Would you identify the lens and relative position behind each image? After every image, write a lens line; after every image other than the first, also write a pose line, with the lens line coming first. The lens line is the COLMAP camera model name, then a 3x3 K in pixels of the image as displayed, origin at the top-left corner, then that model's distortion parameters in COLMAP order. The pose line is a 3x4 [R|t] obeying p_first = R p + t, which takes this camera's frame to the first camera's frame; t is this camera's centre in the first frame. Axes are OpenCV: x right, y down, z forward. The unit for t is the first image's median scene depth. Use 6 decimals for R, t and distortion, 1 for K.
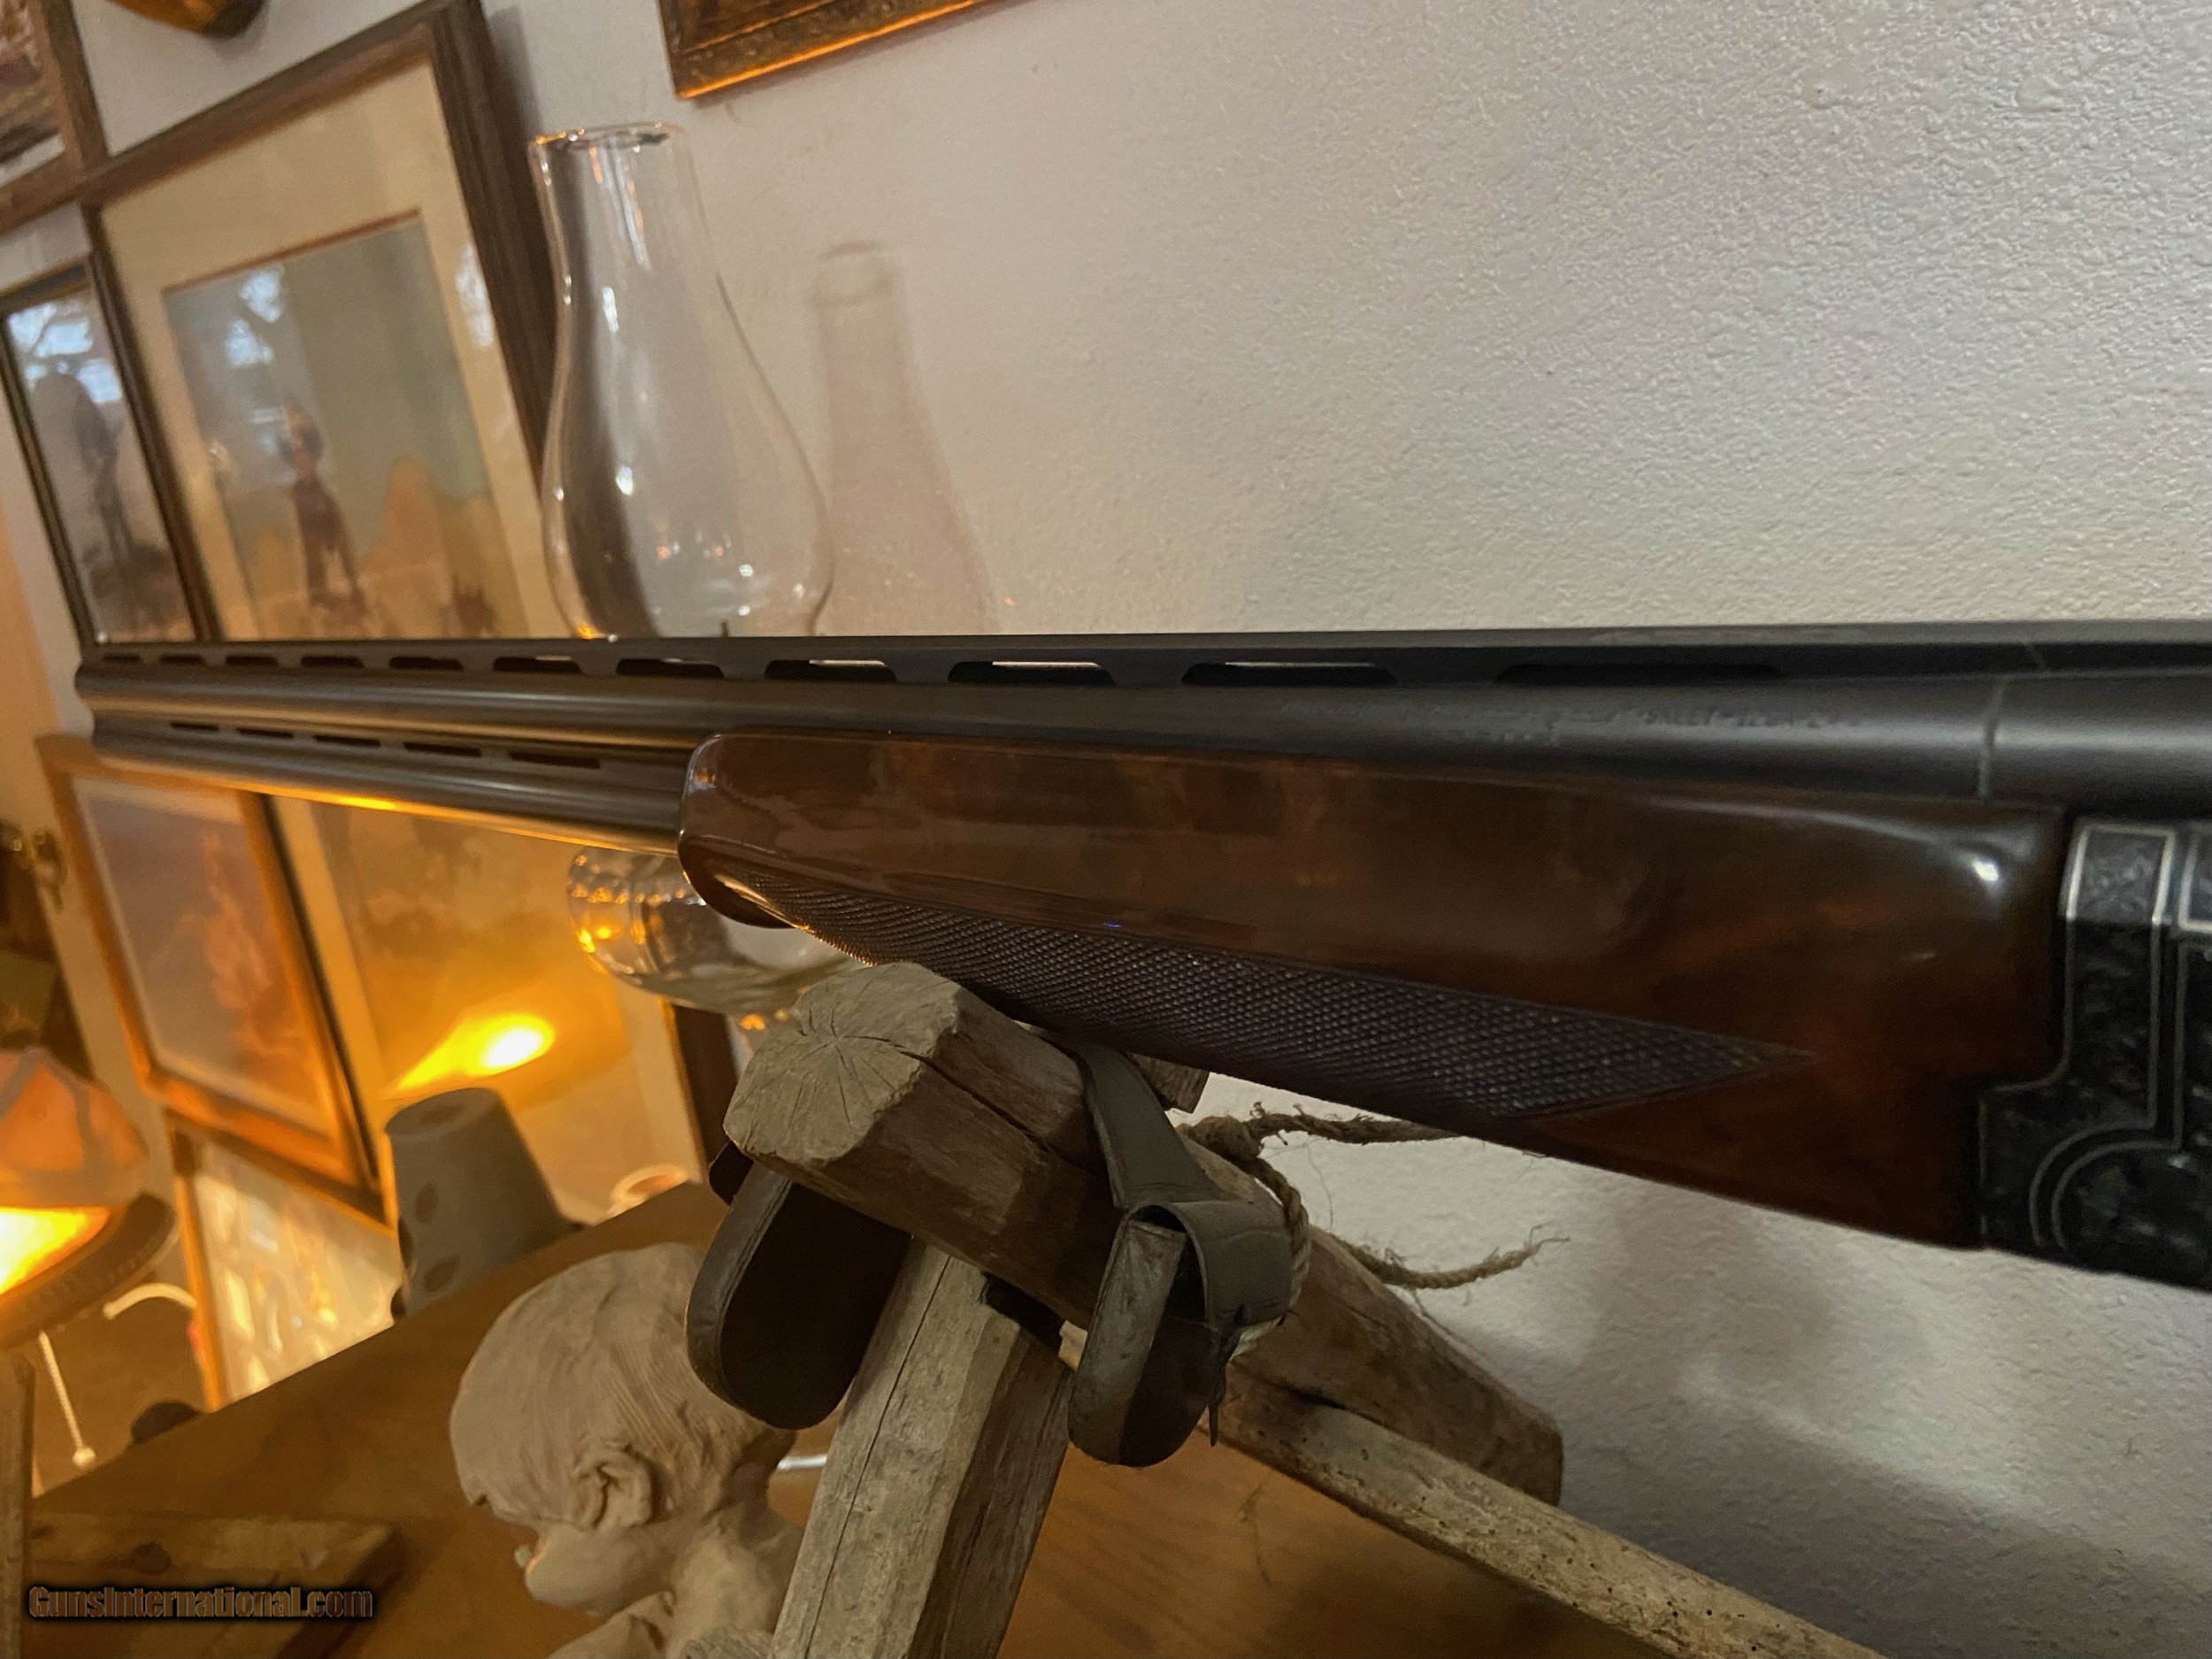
lens RADIAL K [[1694.4, 0, 1108.4], [0, 1694.4, 822.2], [0, 0, 1]] dist [0.039187, -0.046973]
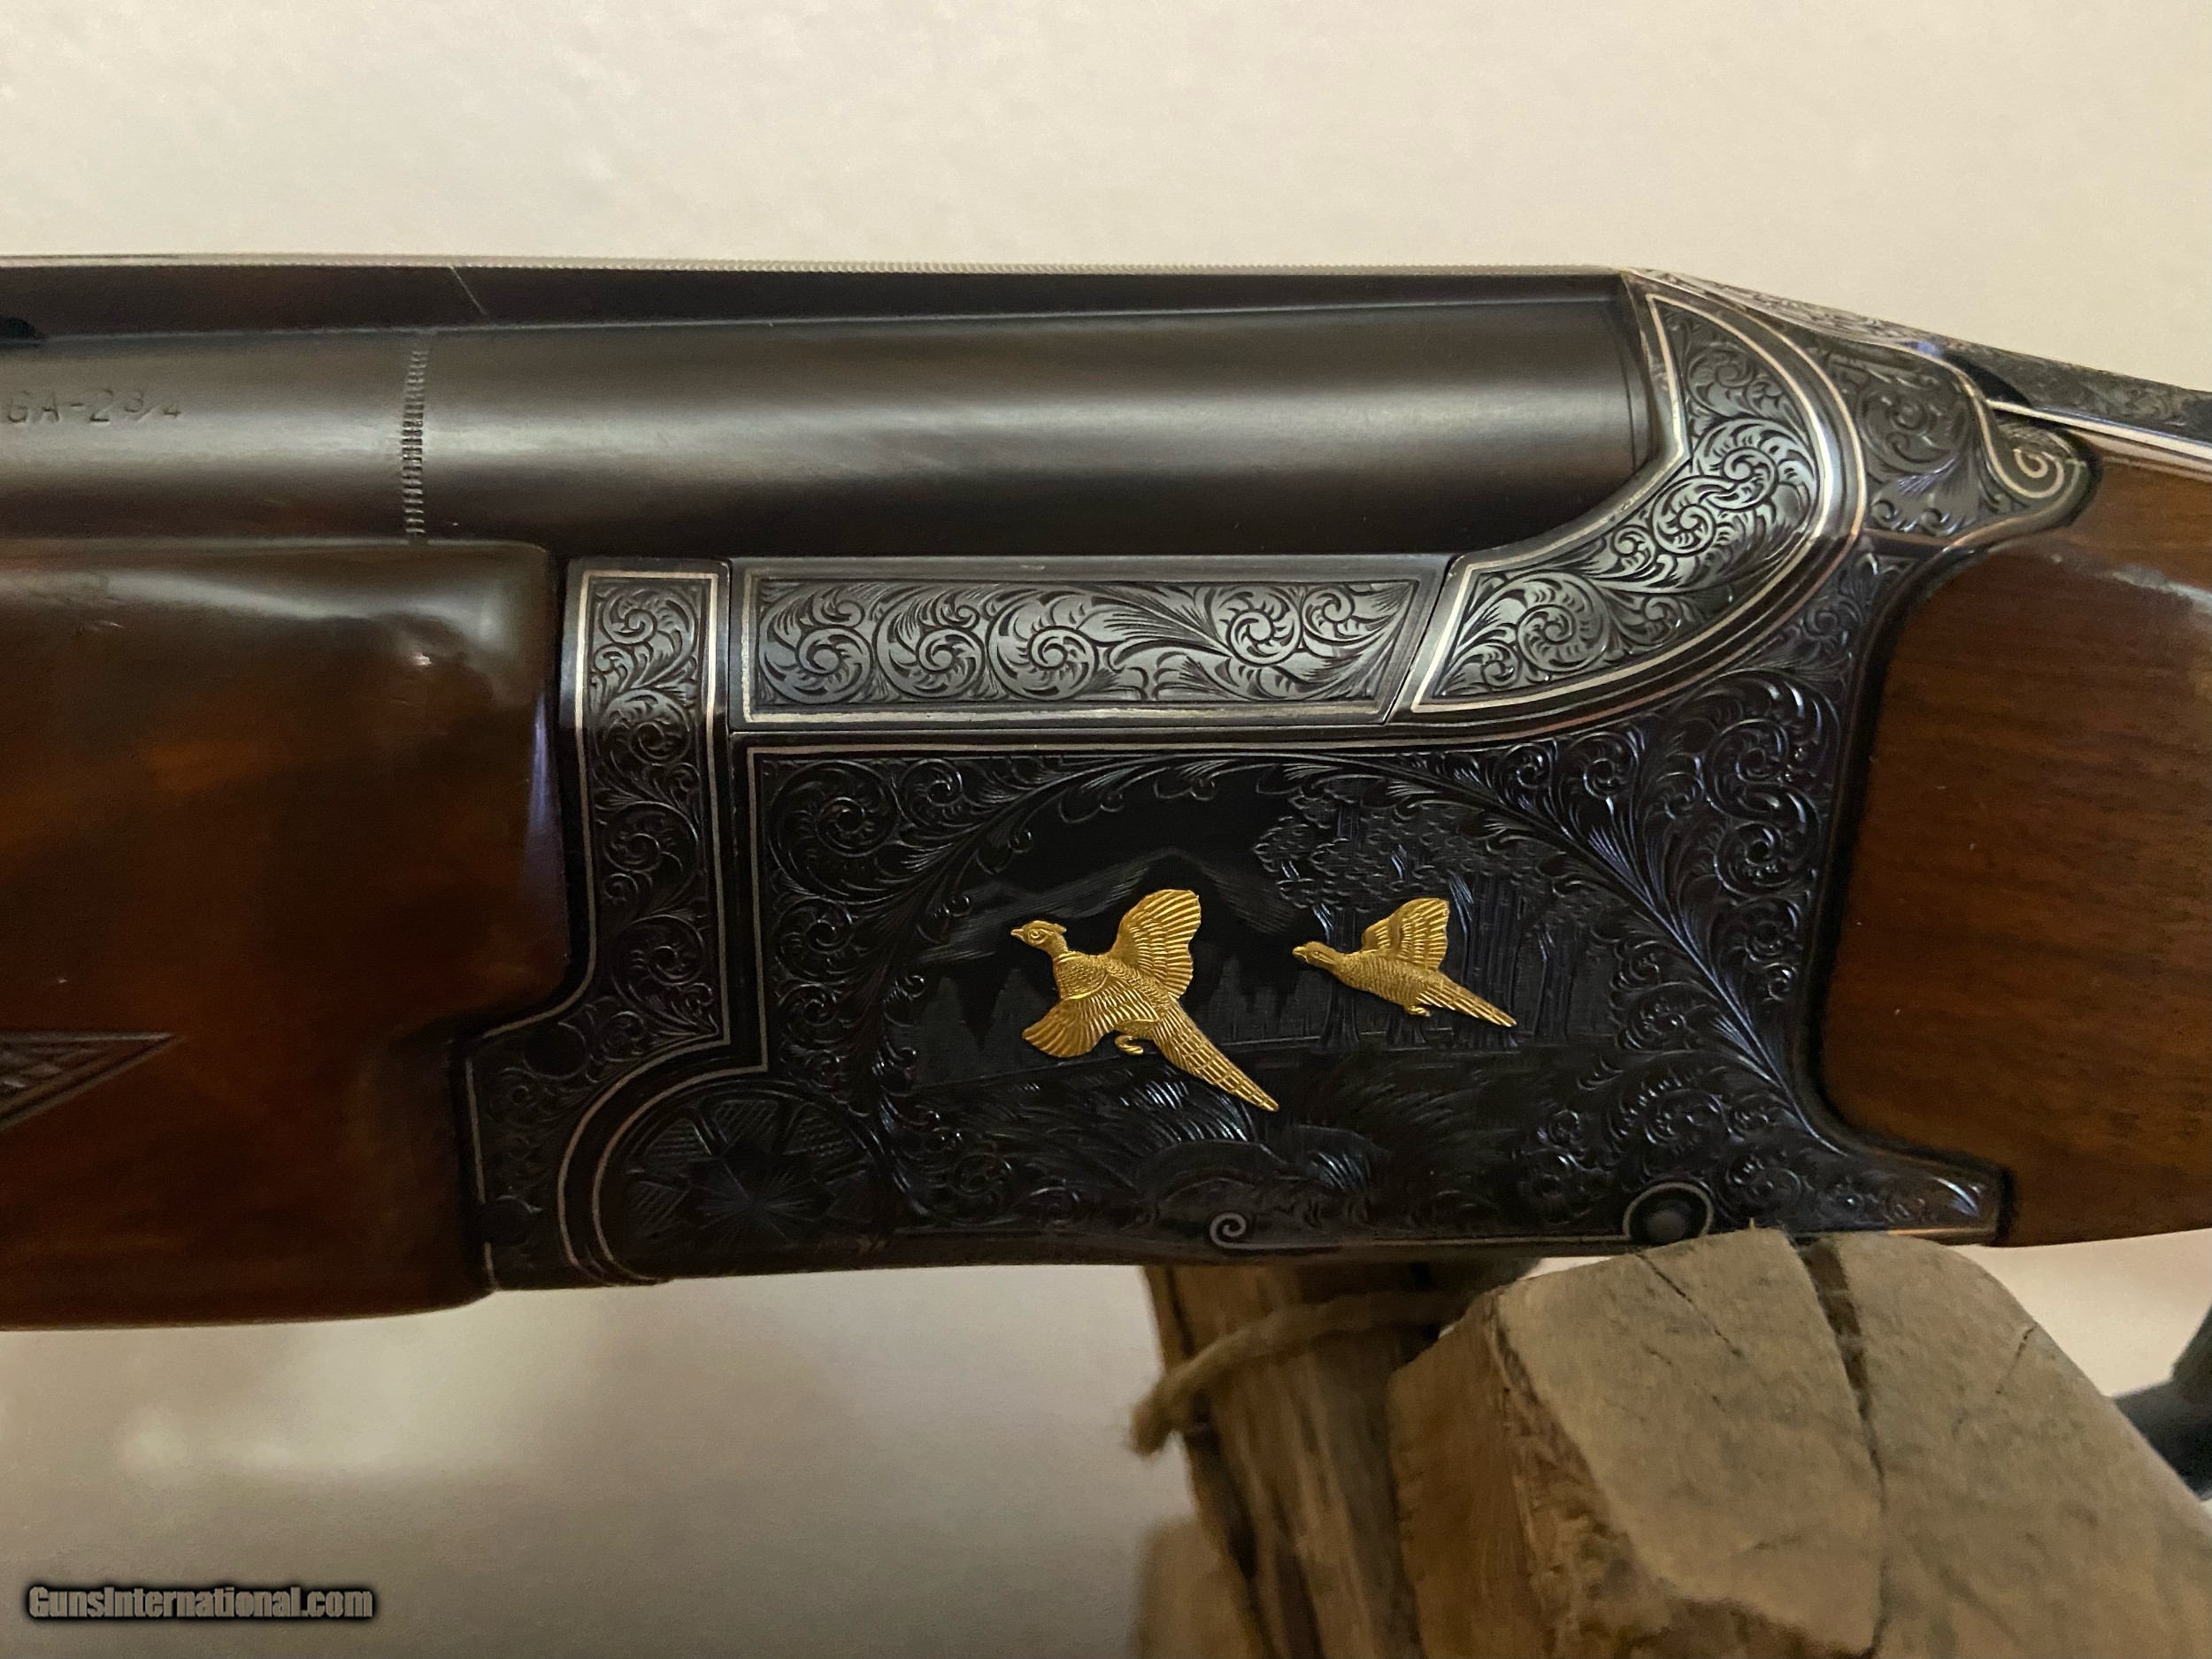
lens RADIAL K [[1694.4, 0, 1109.1], [0, 1694.4, 824.6], [0, 0, 1]] dist [0.039187, -0.046973]
pose [[0.645000, -0.101506, 0.757411, 0.231300], [0.079395, 0.994676, 0.065692, 0.064957], [-0.760047, 0.017764, 0.649626, 0.475838]]
